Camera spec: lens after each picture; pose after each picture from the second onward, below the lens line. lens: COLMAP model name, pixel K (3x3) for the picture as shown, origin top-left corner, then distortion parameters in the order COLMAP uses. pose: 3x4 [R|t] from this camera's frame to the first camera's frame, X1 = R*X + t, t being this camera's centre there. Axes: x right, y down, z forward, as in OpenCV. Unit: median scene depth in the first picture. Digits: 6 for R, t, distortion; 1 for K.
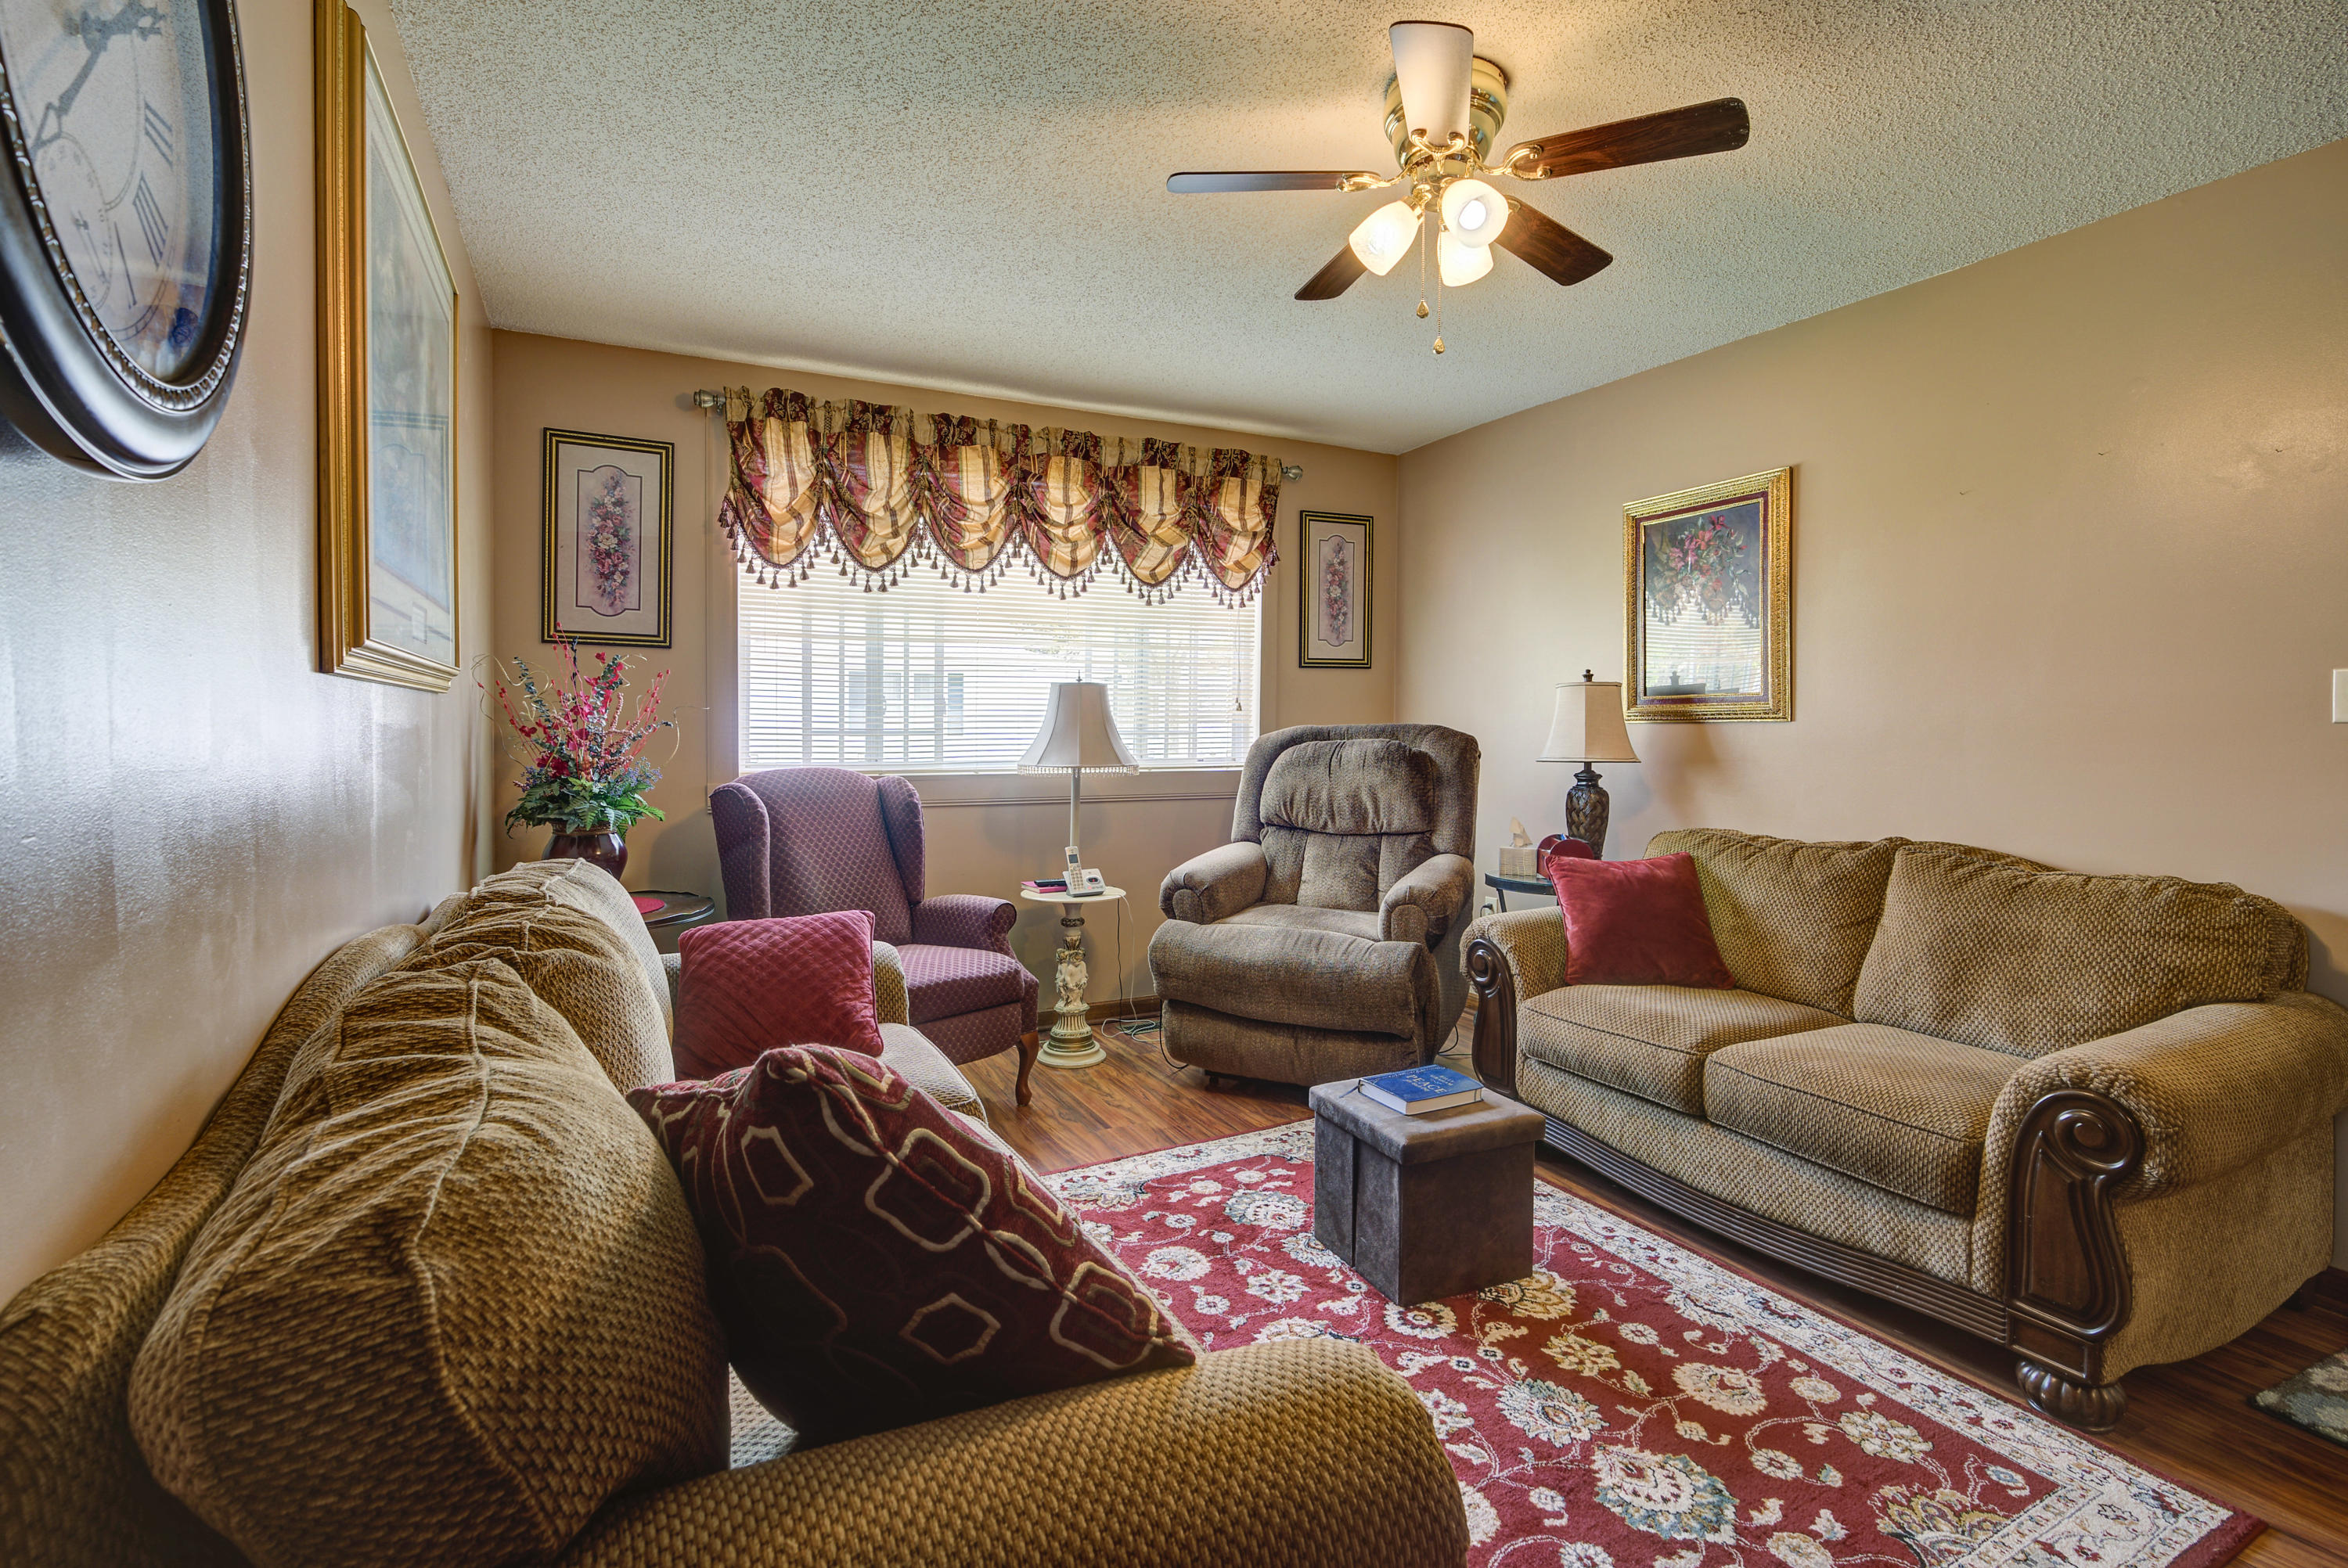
lens RADIAL K [[1105.2, 0, 1182.4], [0, 1105.2, 721.4], [0, 0, 1]] dist [0.007897, 0.001974]
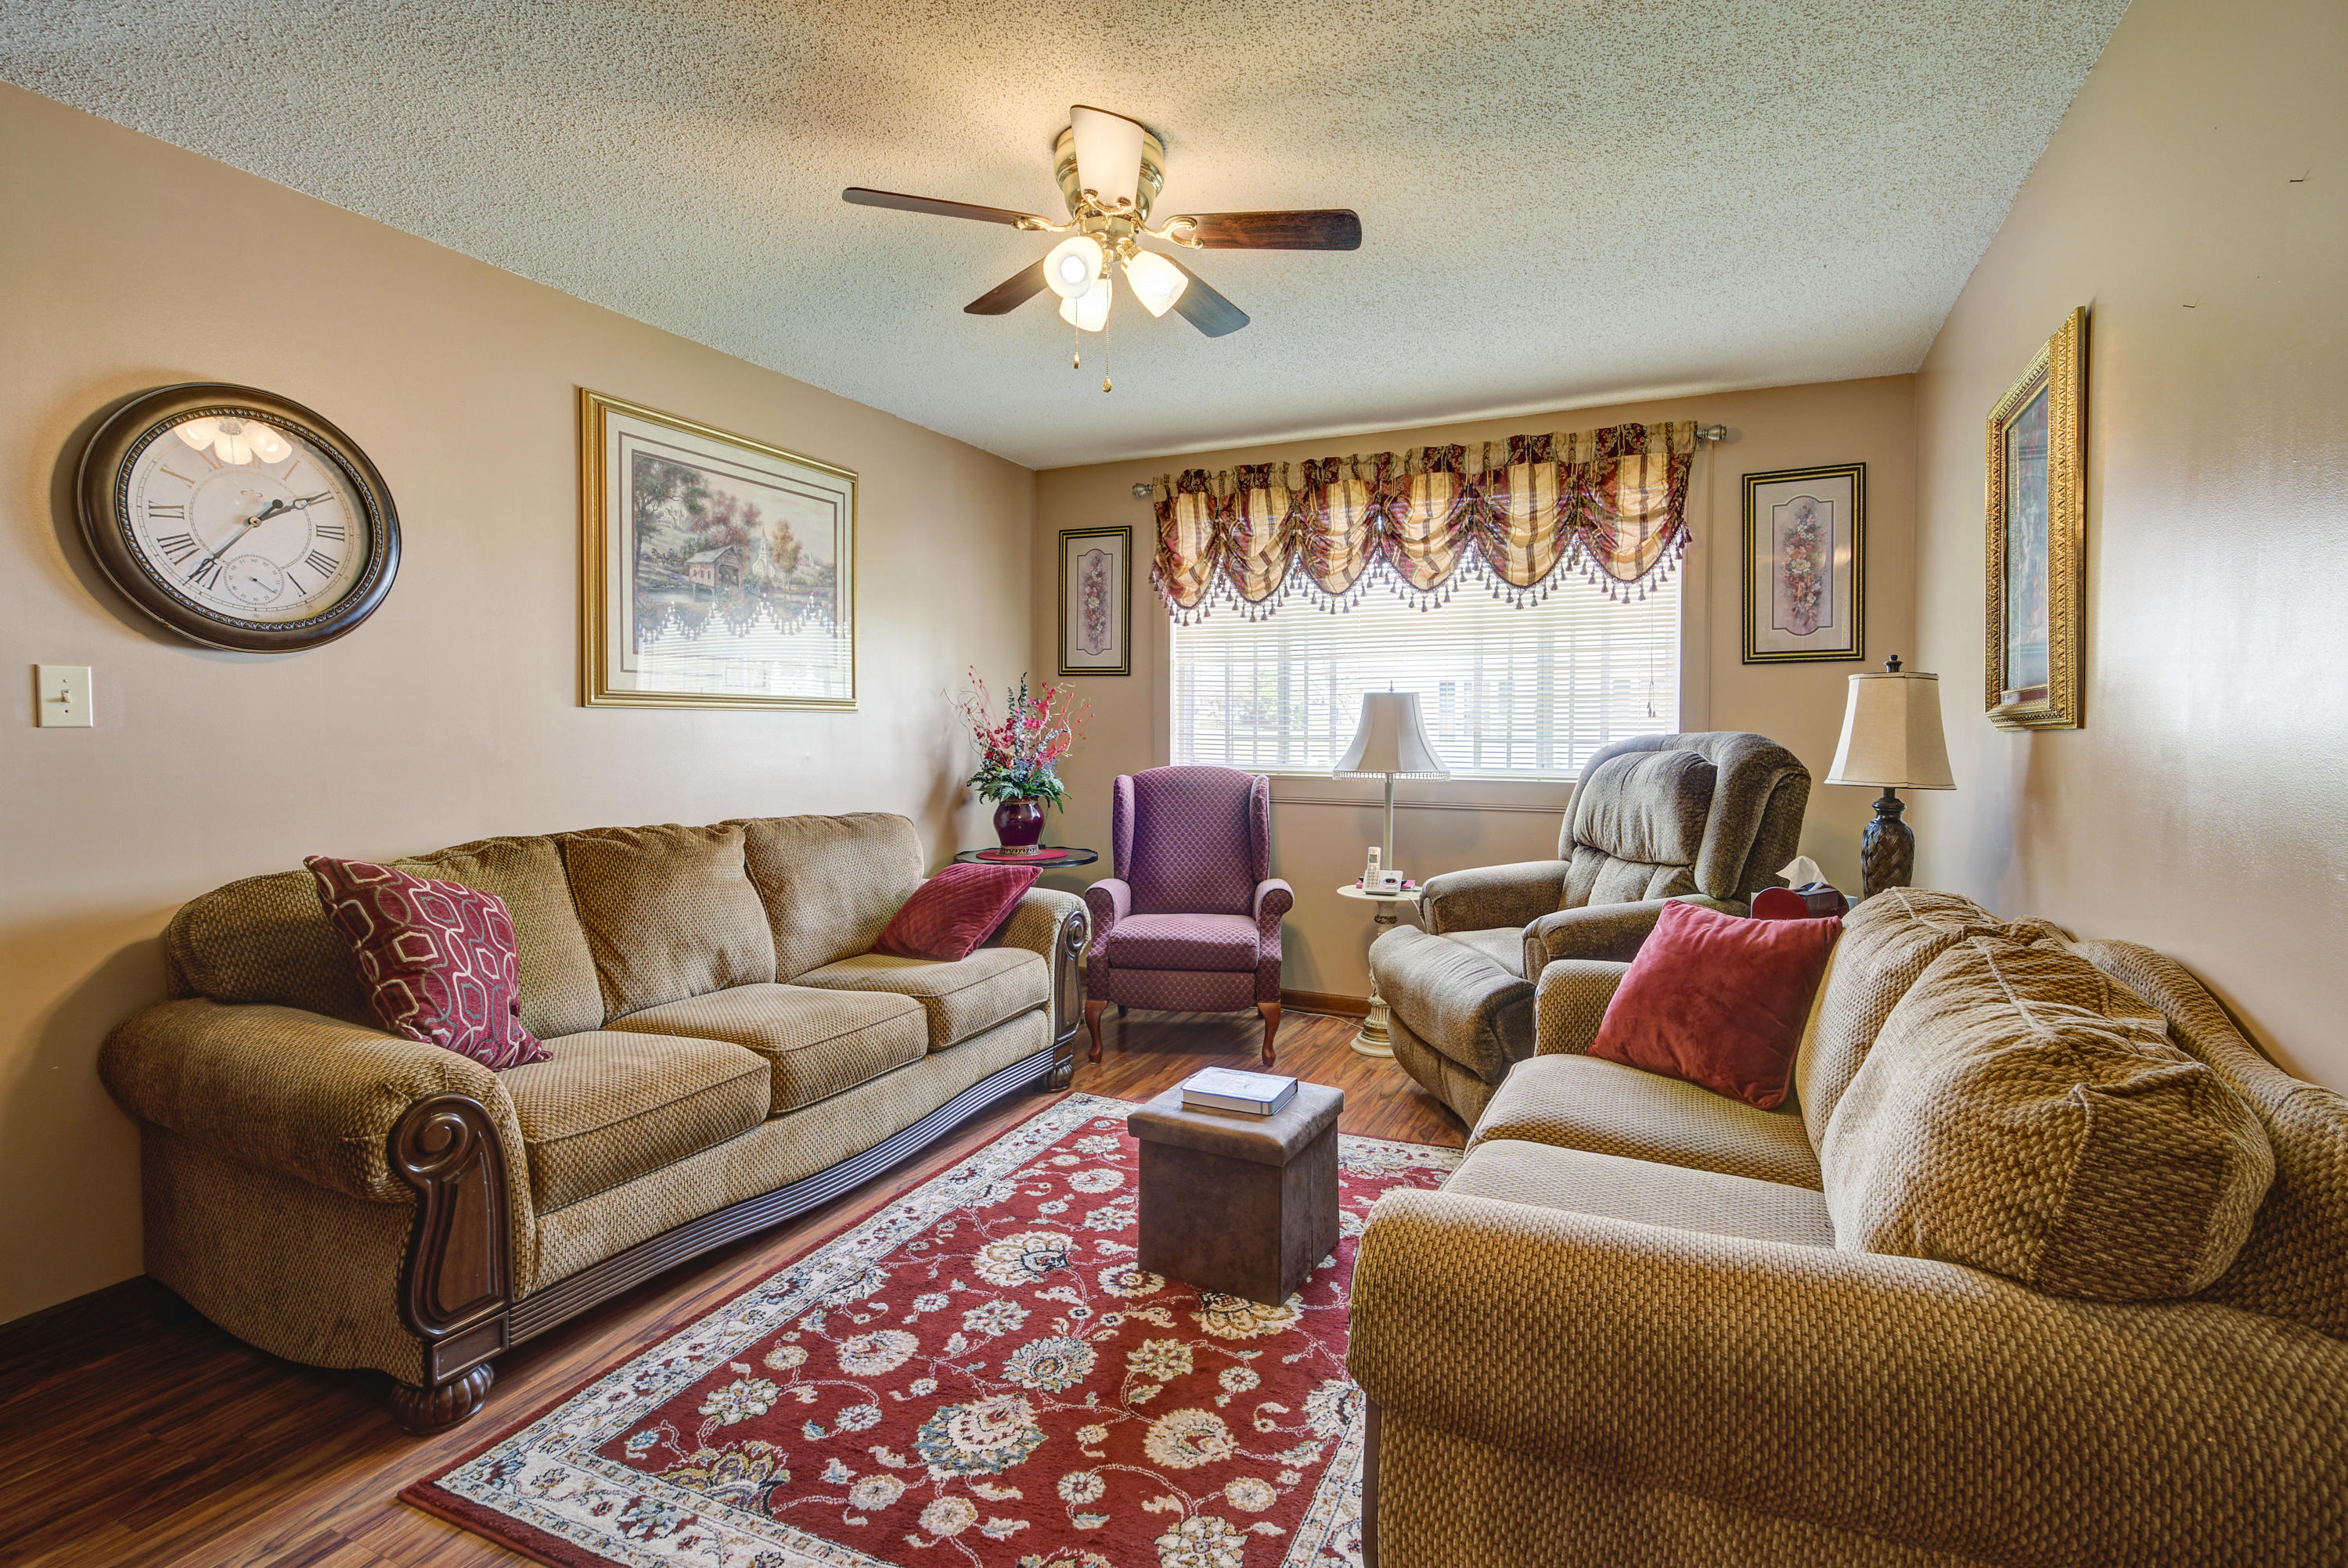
lens RADIAL K [[1105.2, 0, 1226.9], [0, 1105.2, 727.7], [0, 0, 1]] dist [0.007897, 0.001974]
pose [[0.619887, -0.003878, -0.784682, 0.643957], [-0.007191, 0.999918, -0.010623, 0.011242], [0.784658, 0.012227, 0.619808, 0.235946]]
